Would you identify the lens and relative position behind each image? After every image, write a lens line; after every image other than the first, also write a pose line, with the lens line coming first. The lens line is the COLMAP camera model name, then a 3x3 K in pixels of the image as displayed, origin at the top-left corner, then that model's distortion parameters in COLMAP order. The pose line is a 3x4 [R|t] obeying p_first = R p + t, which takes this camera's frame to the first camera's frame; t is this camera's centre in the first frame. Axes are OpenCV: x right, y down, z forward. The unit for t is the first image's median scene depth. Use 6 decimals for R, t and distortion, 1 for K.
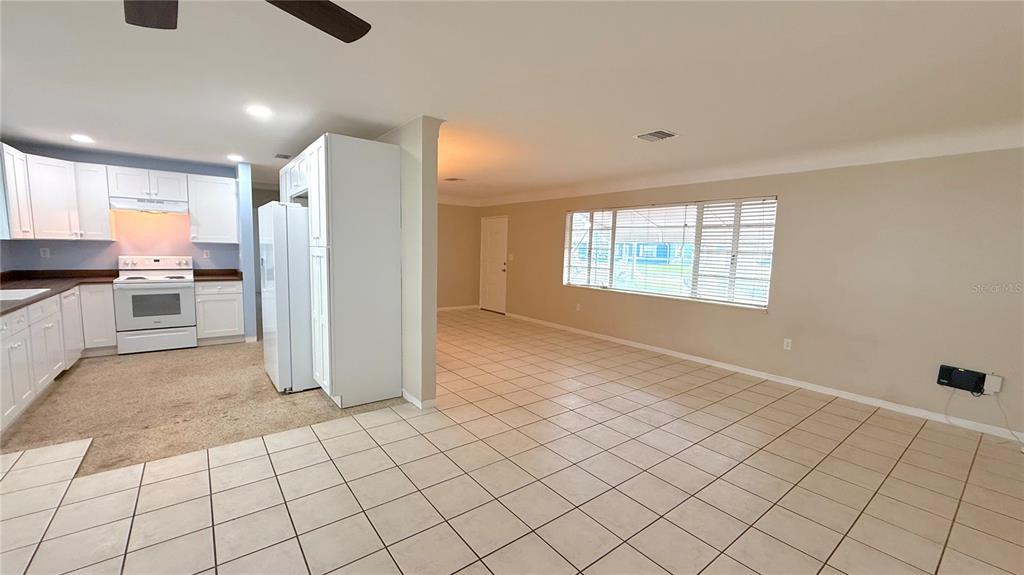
lens RADIAL K [[409.7, 0, 511.9], [0, 409.7, 289.2], [0, 0, 1]] dist [0.001064, 0.000325]
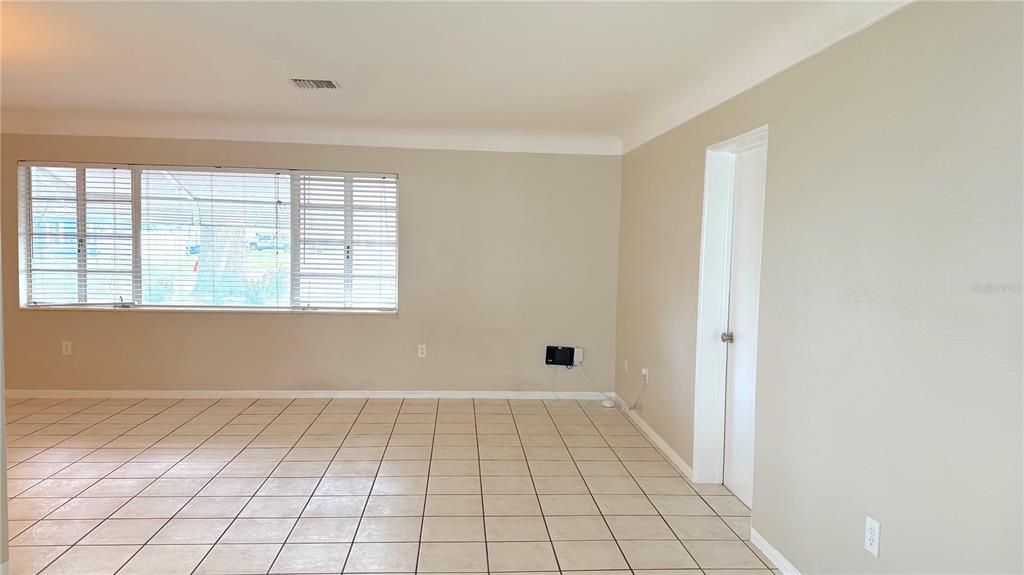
lens RADIAL K [[715.2, 0, 514.2], [0, 715.2, 292.4], [0, 0, 1]] dist [0.168722, -0.293044]
pose [[0.550662, -0.073444, 0.831491, -0.419477], [0.074739, 0.996459, 0.038518, -0.027402], [-0.831376, 0.040934, 0.554201, 0.010043]]
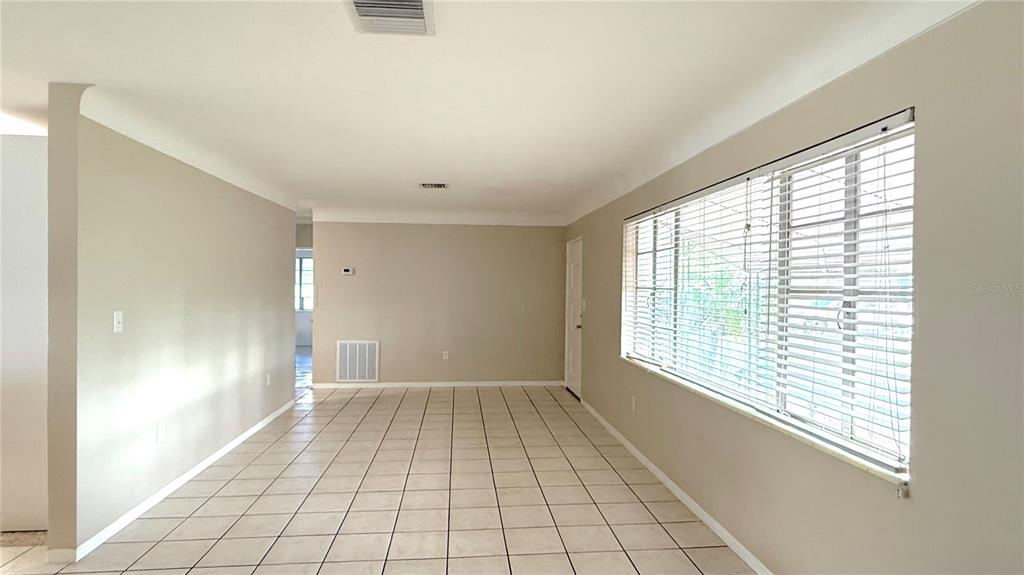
lens RADIAL K [[544.2, 0, 512.0], [0, 544.2, 287.5], [0, 0, 1]] dist [0.001694, 0.000255]
pose [[0.847591, -0.014705, -0.530447, 0.566323], [-0.041692, 0.994681, -0.094193, -0.041686], [0.529010, 0.101953, 0.842469, 0.479327]]
